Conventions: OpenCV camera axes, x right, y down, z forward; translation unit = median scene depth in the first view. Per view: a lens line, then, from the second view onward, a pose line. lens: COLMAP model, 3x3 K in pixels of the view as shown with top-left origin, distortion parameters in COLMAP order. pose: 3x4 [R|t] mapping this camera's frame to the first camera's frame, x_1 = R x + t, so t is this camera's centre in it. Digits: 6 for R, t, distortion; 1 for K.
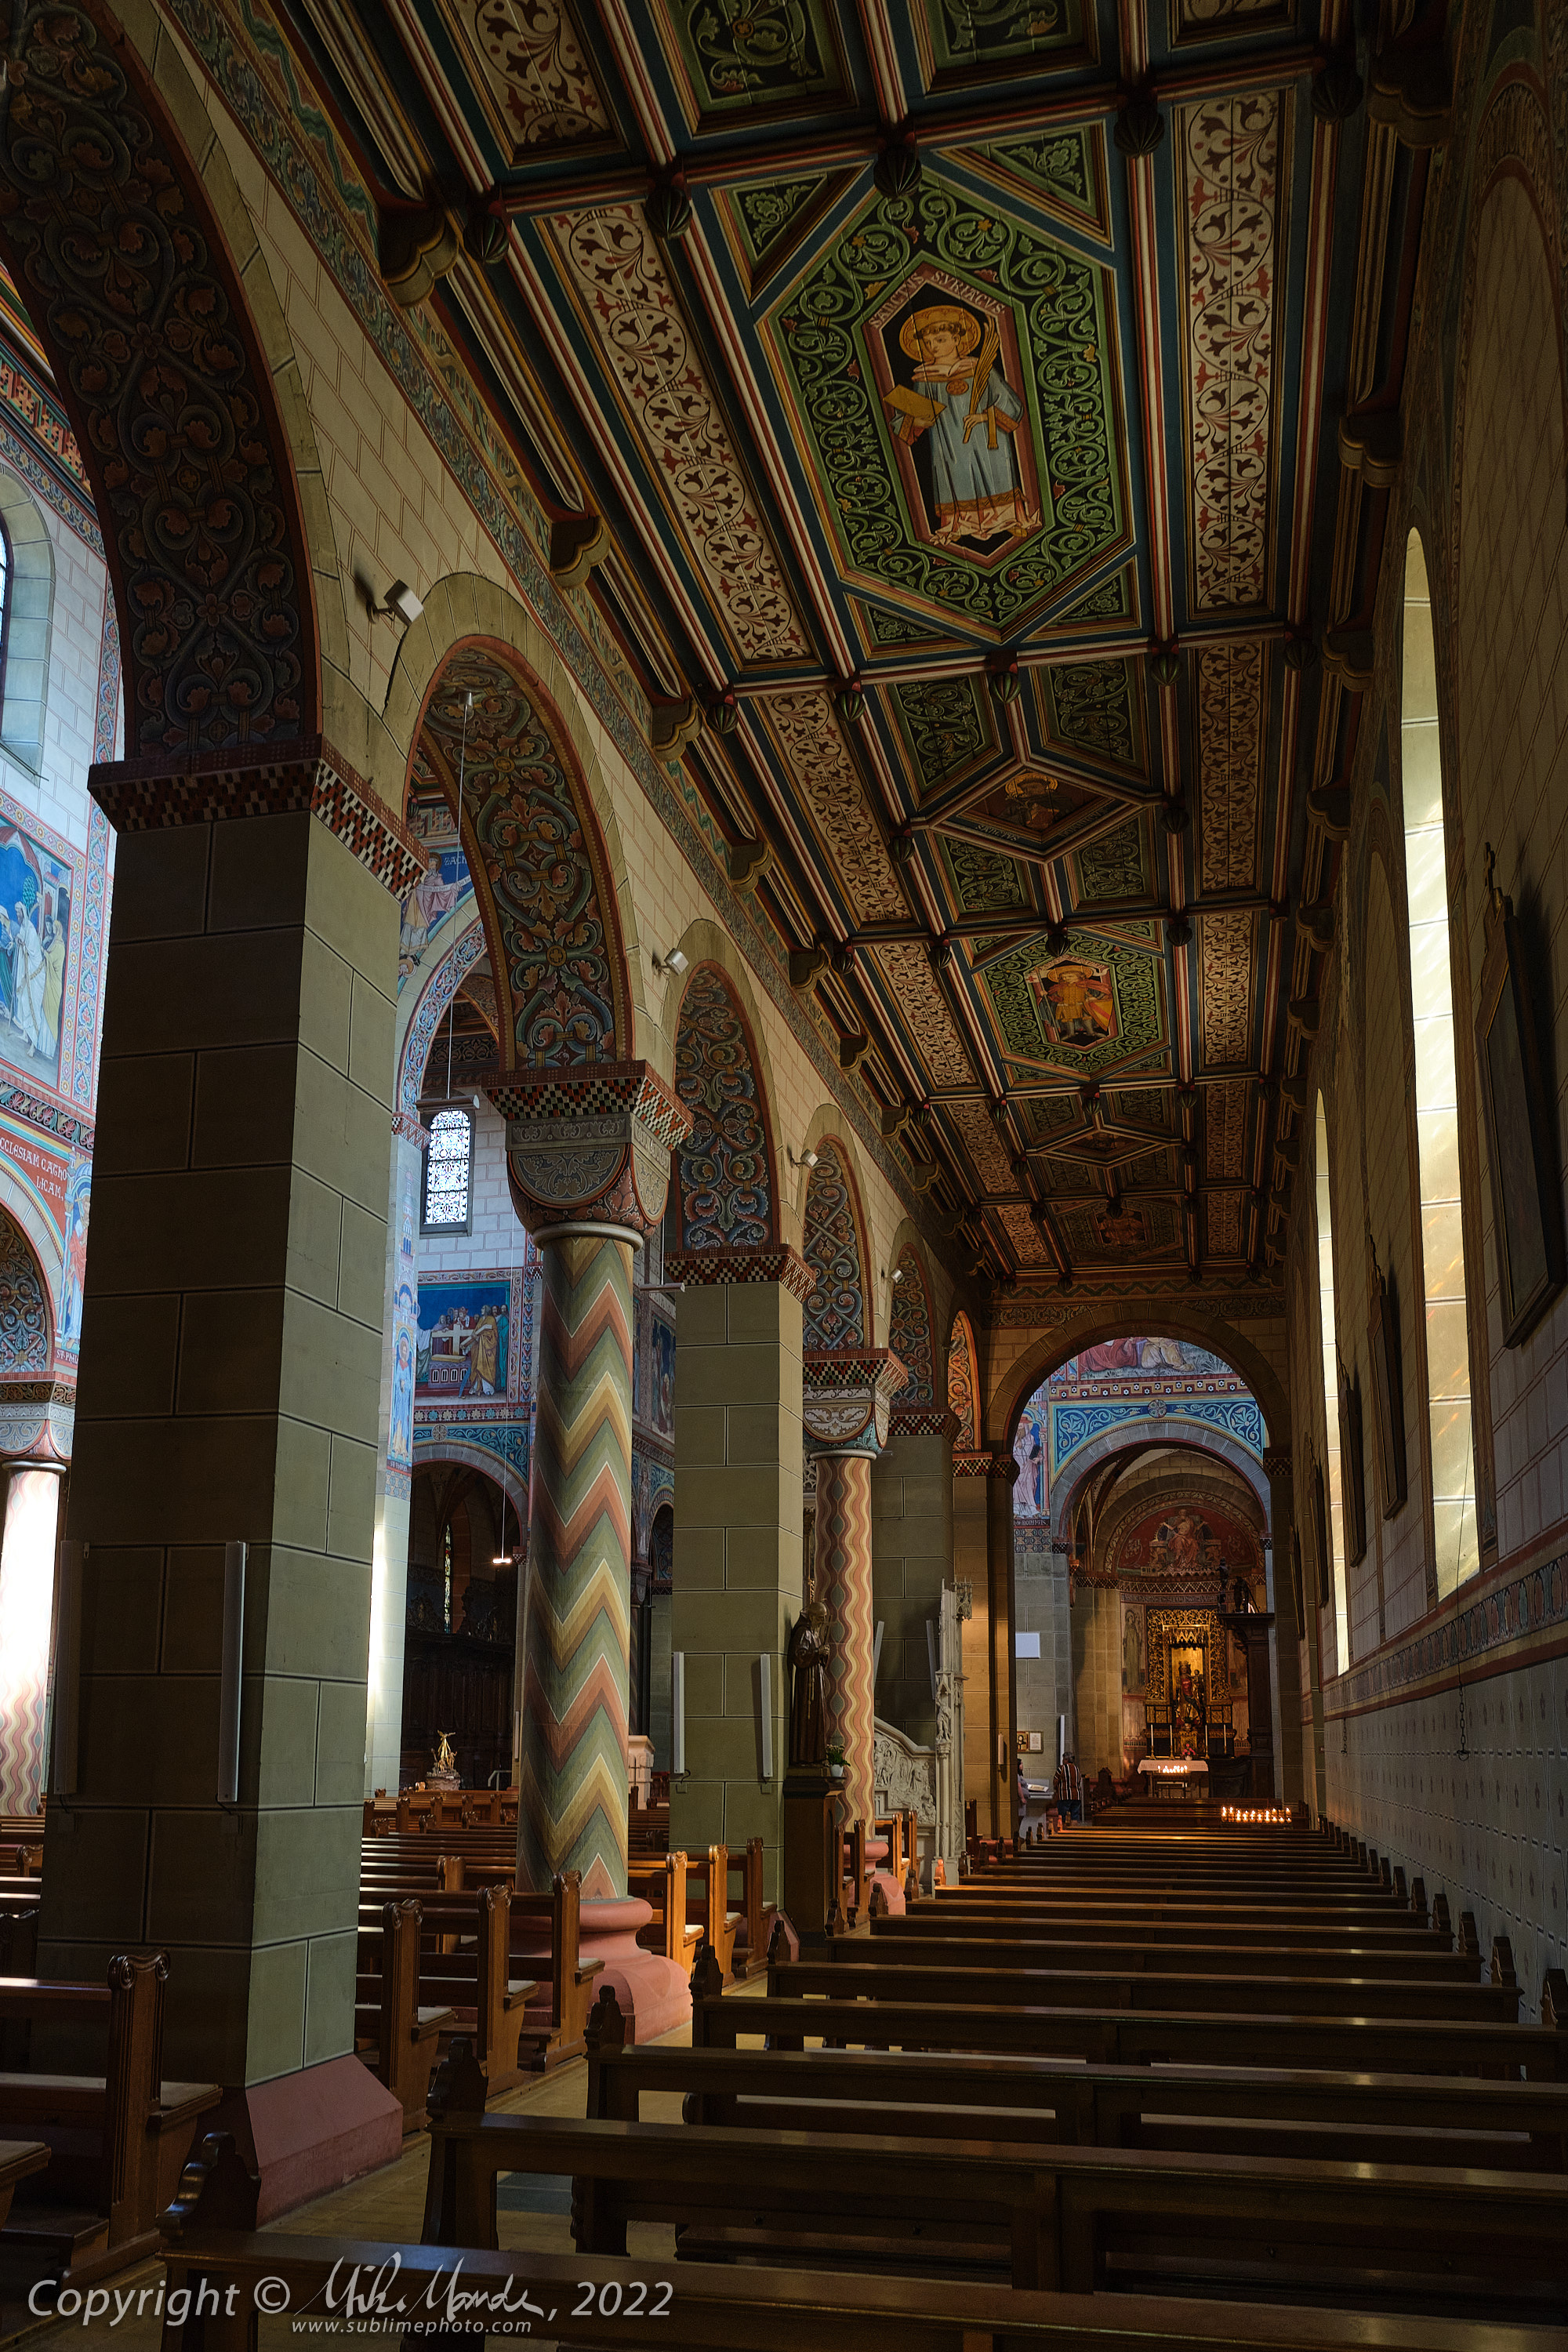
lens RADIAL K [[1973.3, 0, 735.7], [0, 1973.3, 1397.0], [0, 0, 1]] dist [-0.013204, -0.005276]
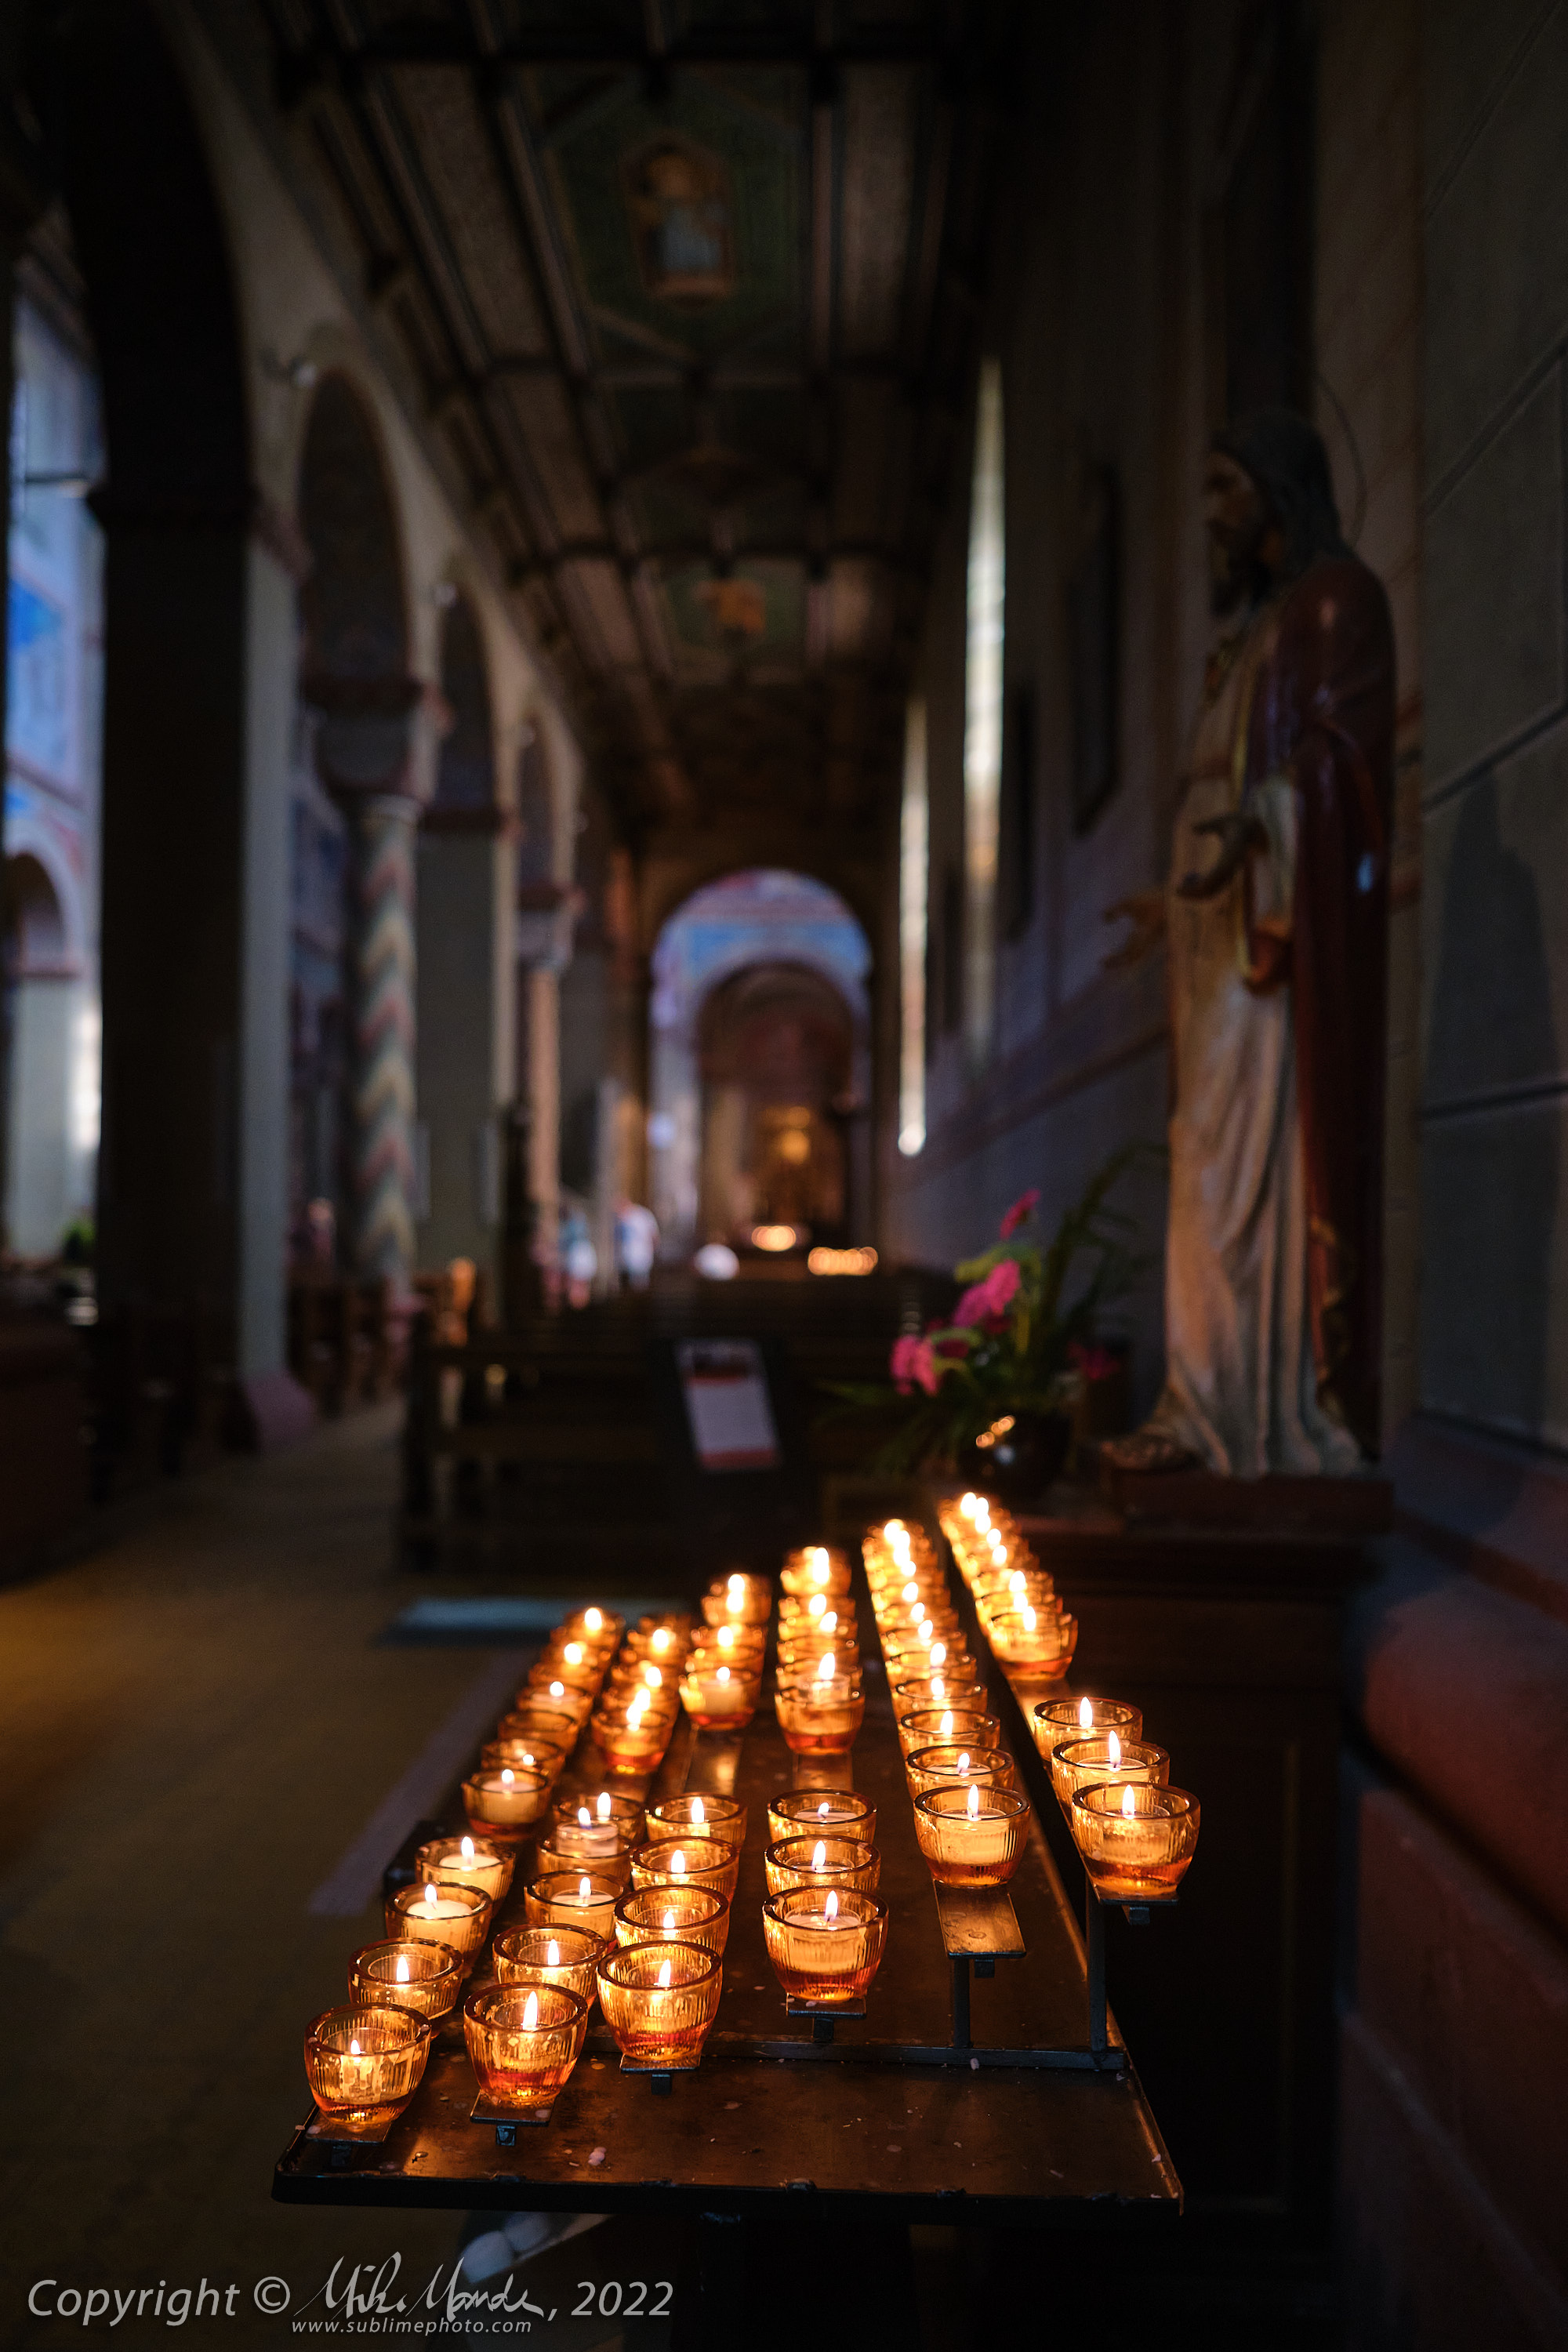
lens RADIAL K [[1890.0, 0, 757.6], [0, 1890.0, 1232.1], [0, 0, 1]] dist [-0.017233, -0.005952]
pose [[0.978042, -0.001883, 0.208400, -0.074111], [-0.034476, 0.984720, 0.170696, -0.022859], [-0.205537, -0.174133, 0.963033, -0.266744]]
